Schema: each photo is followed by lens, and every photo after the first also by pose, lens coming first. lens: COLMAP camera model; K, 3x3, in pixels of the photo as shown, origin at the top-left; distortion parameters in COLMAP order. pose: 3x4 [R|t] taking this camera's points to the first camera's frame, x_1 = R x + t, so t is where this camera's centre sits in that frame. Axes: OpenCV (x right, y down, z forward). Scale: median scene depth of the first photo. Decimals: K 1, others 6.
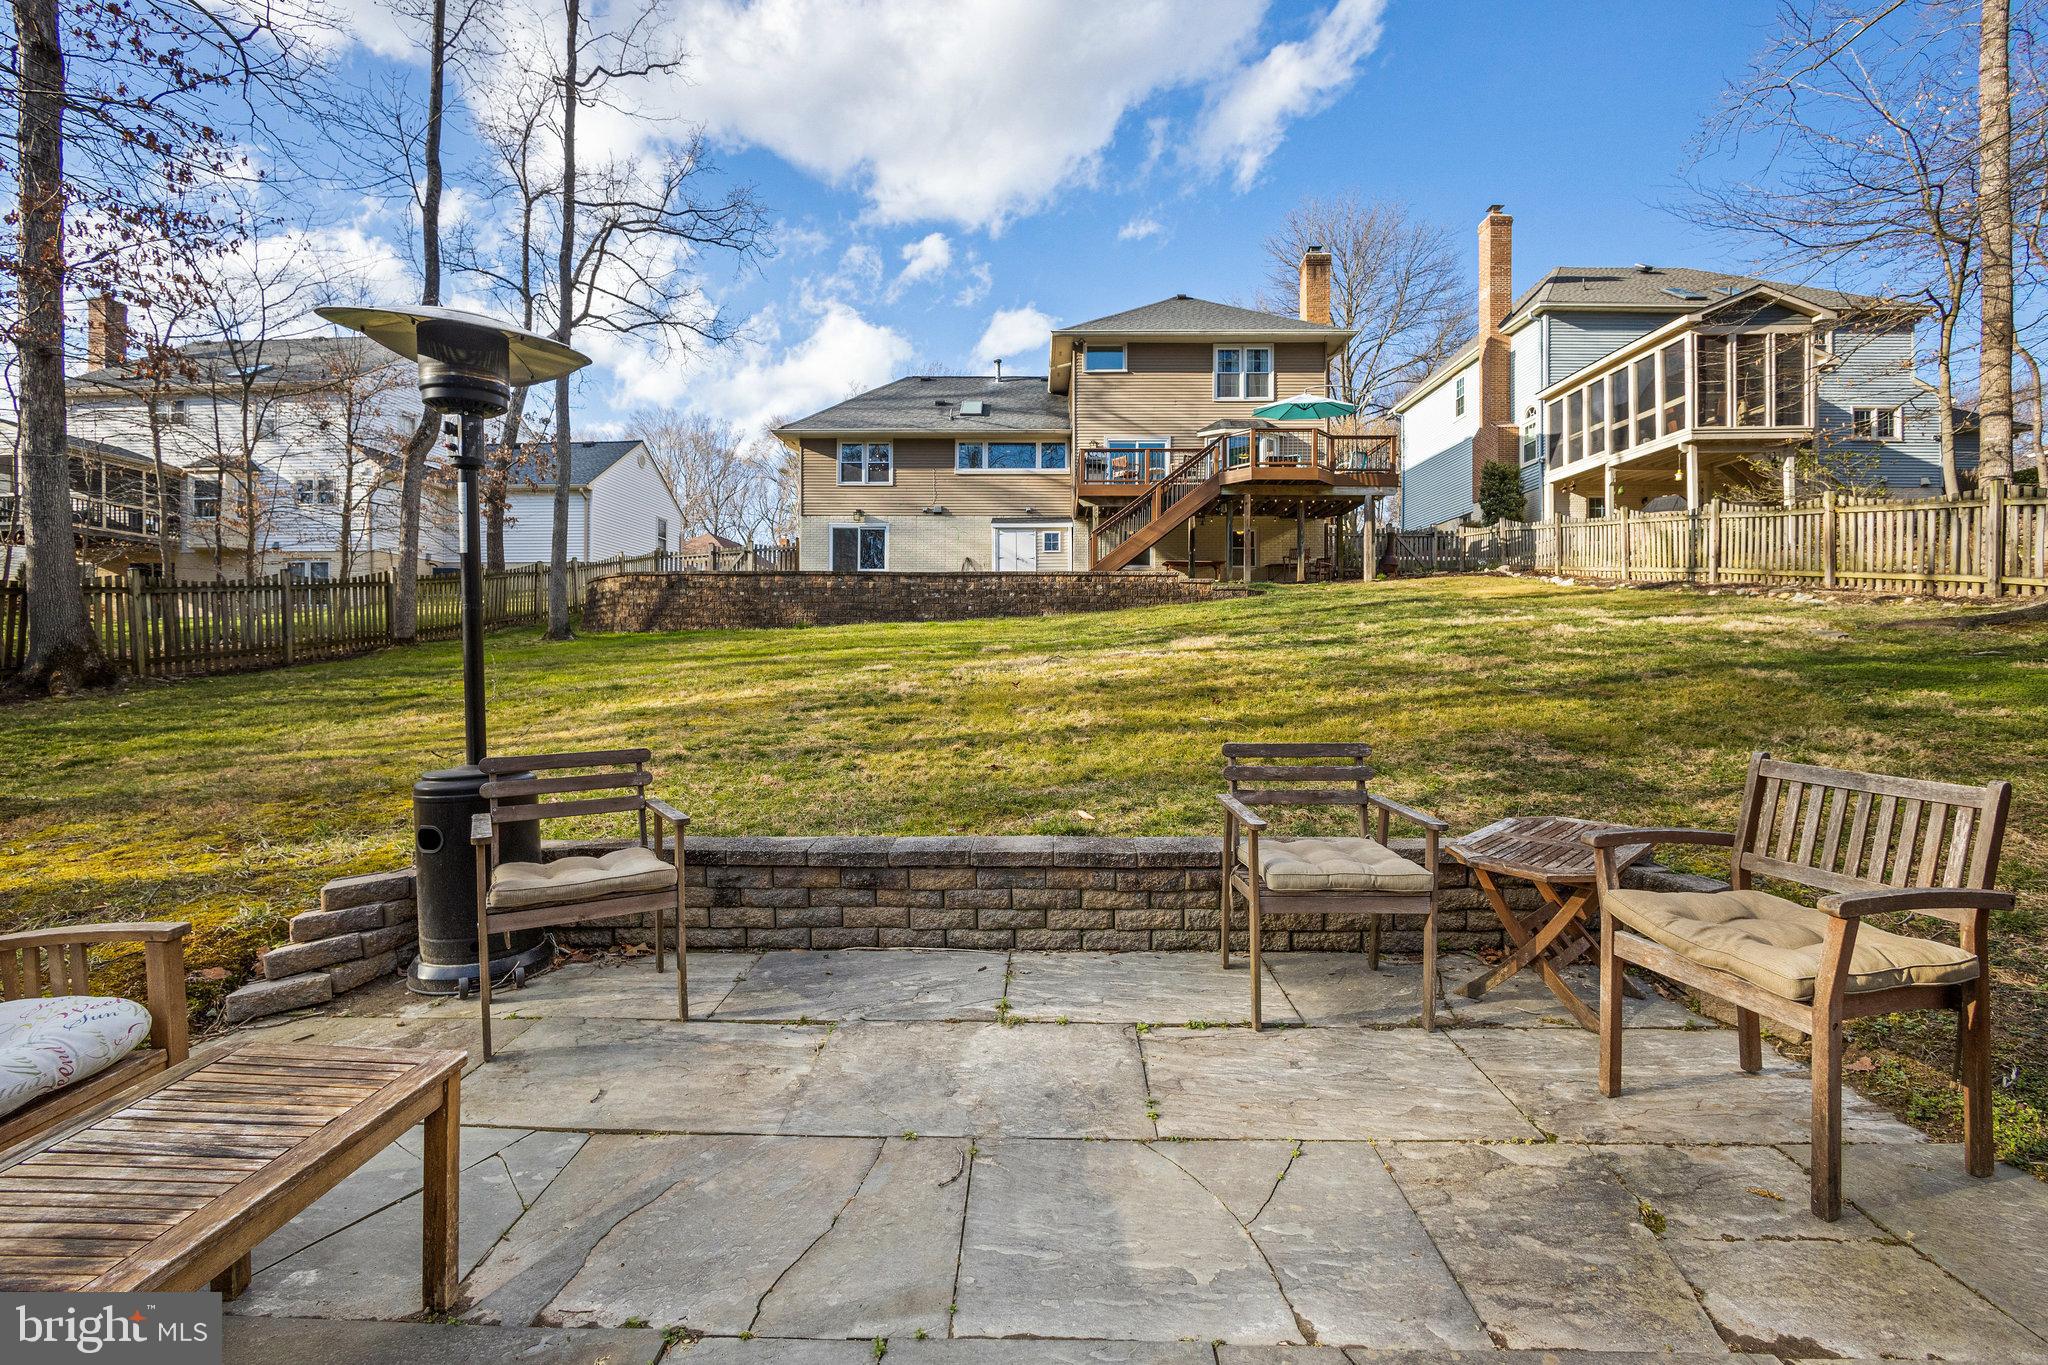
lens RADIAL K [[924.3, 0, 1046.0], [0, 924.3, 671.6], [0, 0, 1]] dist [-0.010871, 0.003334]
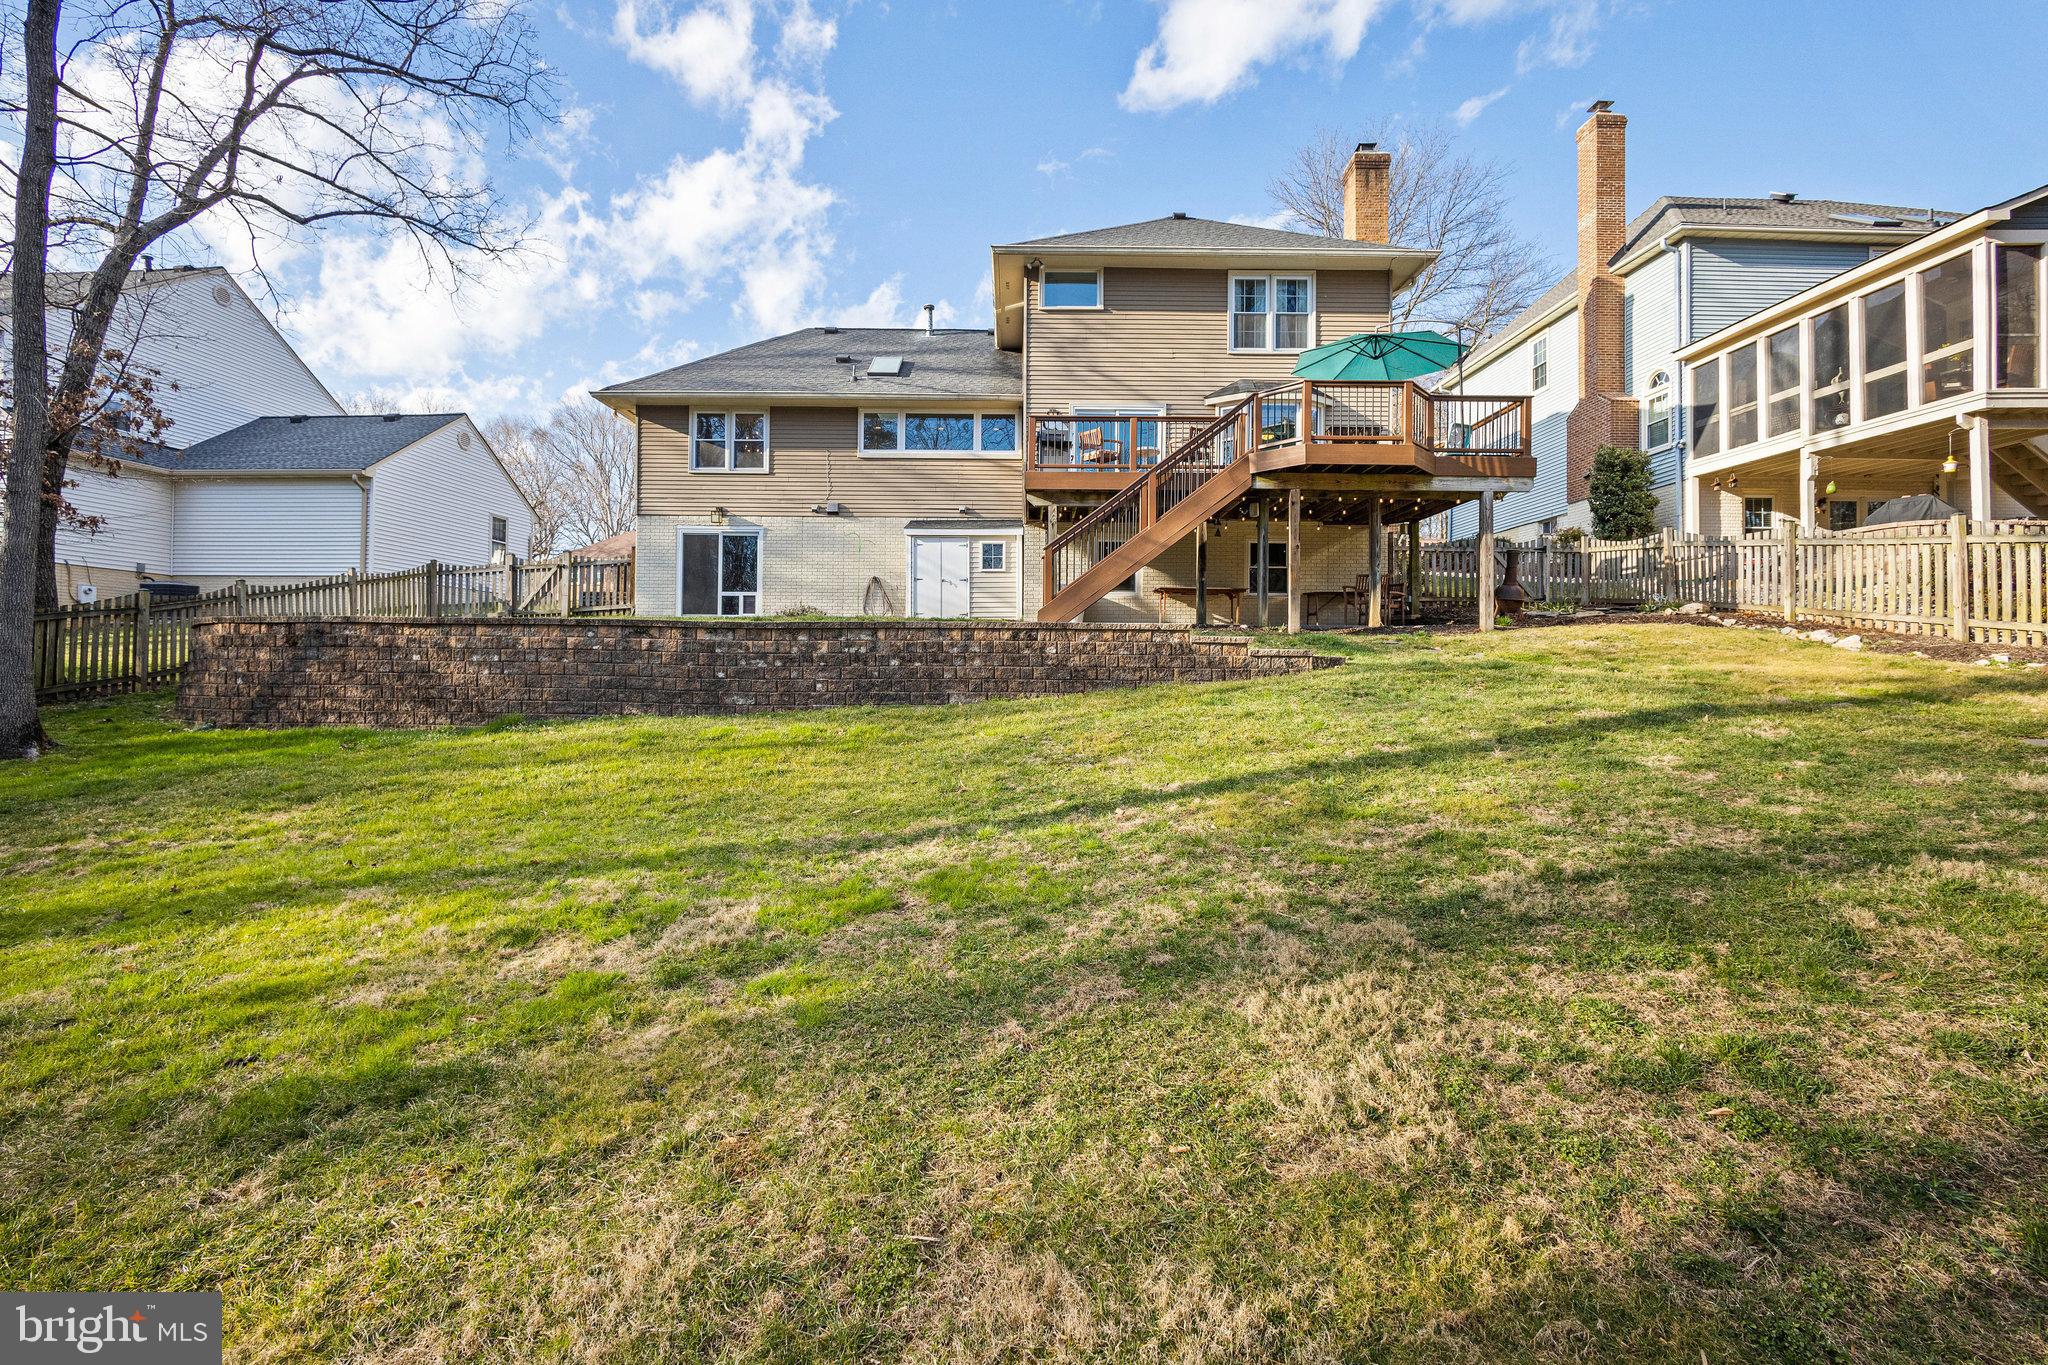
lens RADIAL K [[924.3, 0, 1057.6], [0, 924.3, 658.6], [0, 0, 1]] dist [-0.010871, 0.003334]
pose [[0.999420, 0.001162, 0.034026, 0.031184], [-0.000834, 0.999953, -0.009659, -0.059031], [-0.034036, 0.009625, 0.999374, 0.319160]]
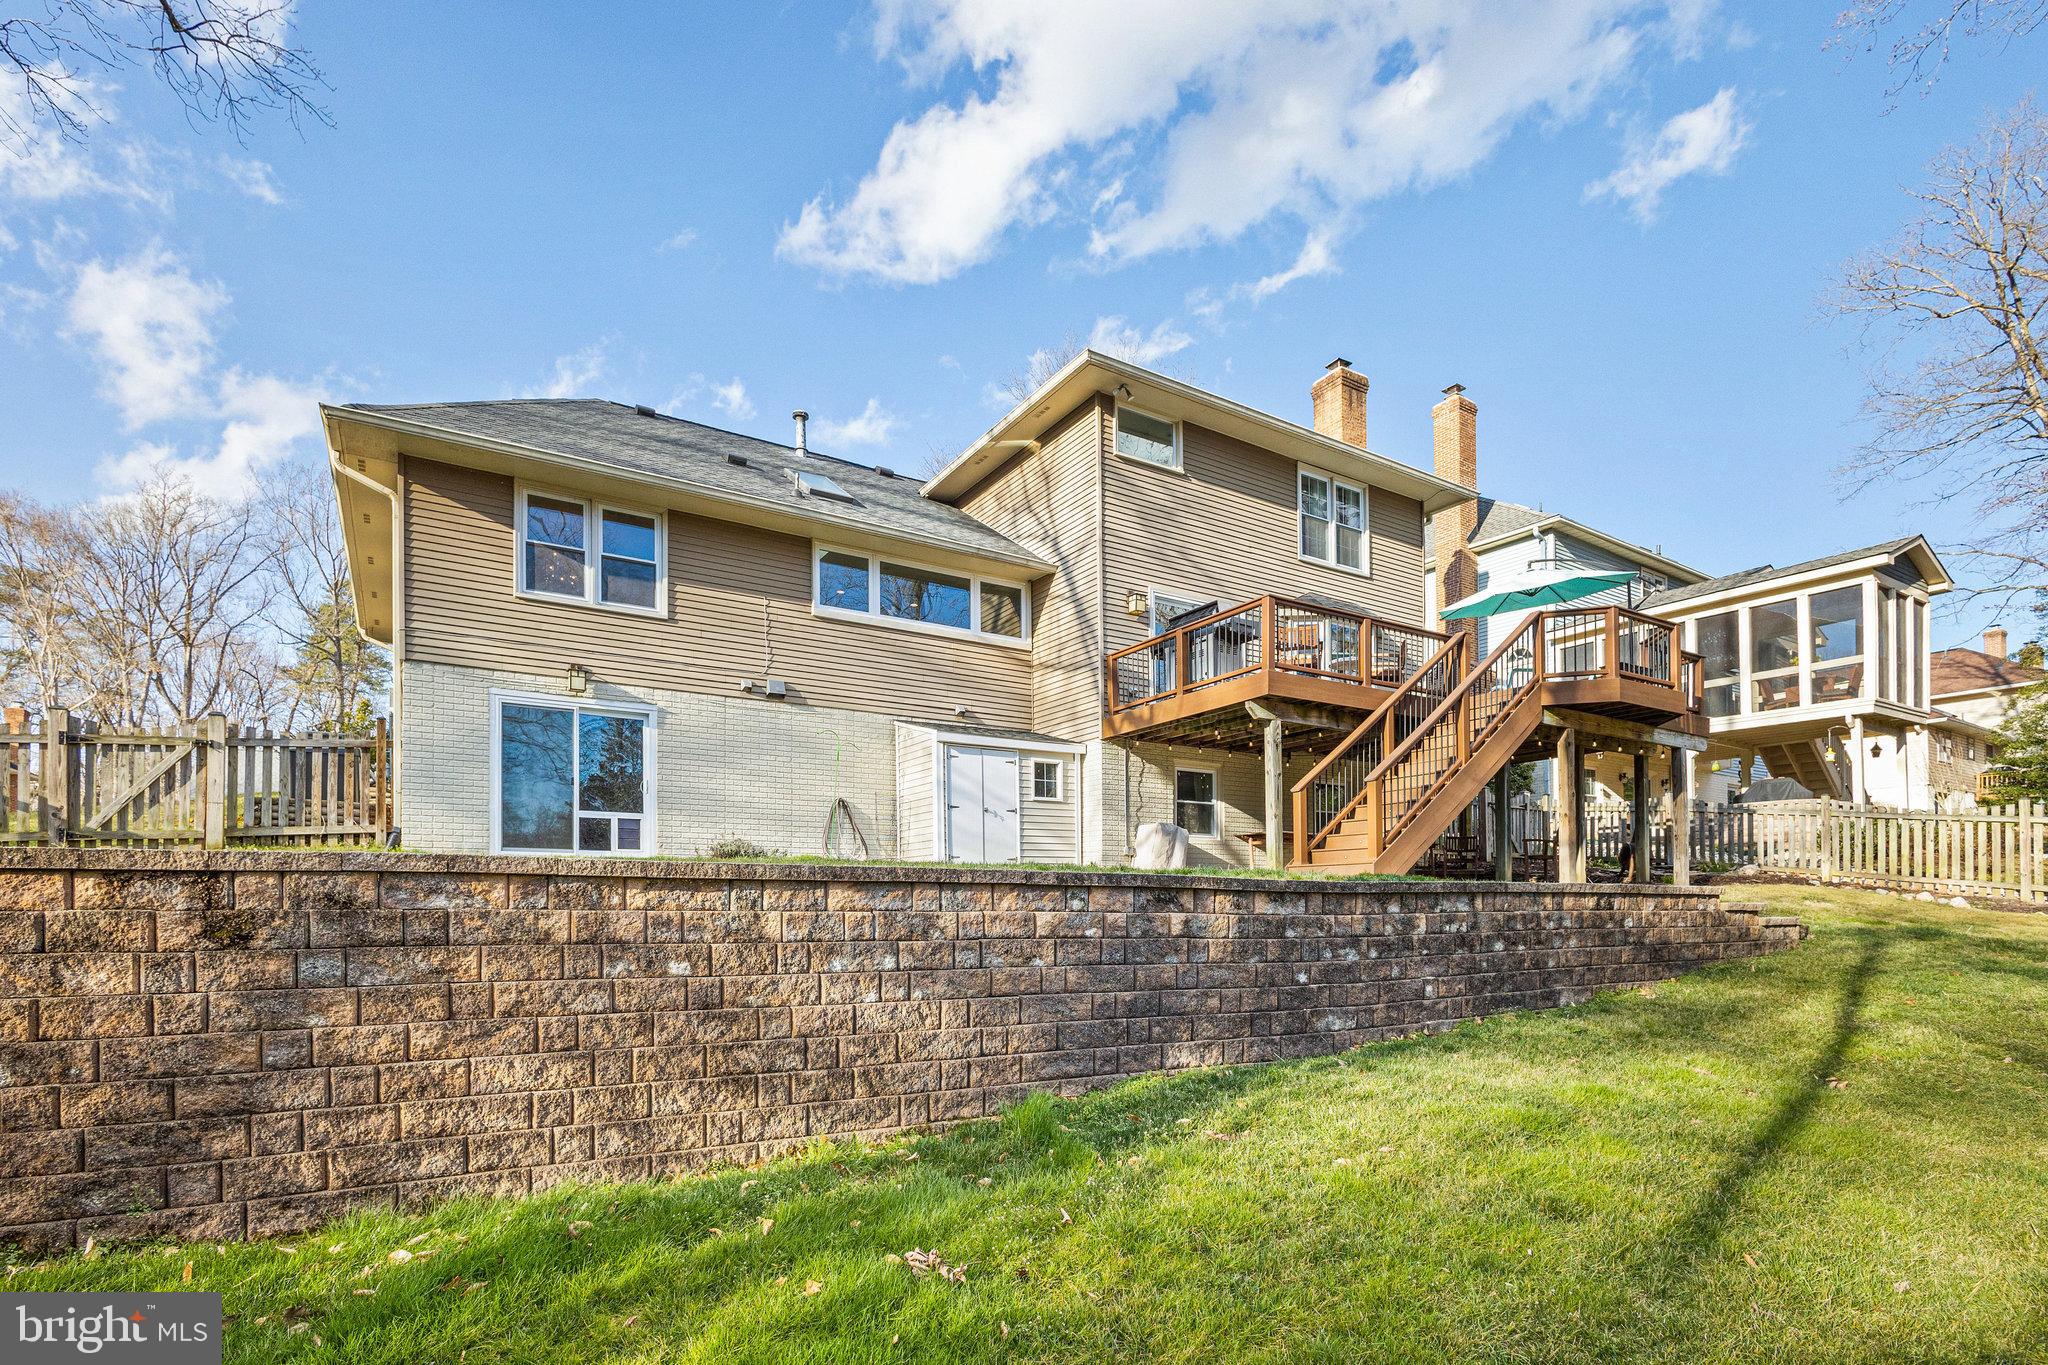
lens RADIAL K [[969.5, 0, 1068.1], [0, 969.5, 901.2], [0, 0, 1]] dist [0.000263, 0.000521]
pose [[0.828199, -0.003901, 0.560420, -0.284818], [0.007841, 0.999959, -0.004628, -0.073741], [-0.560379, 0.008228, 0.828196, 0.570903]]
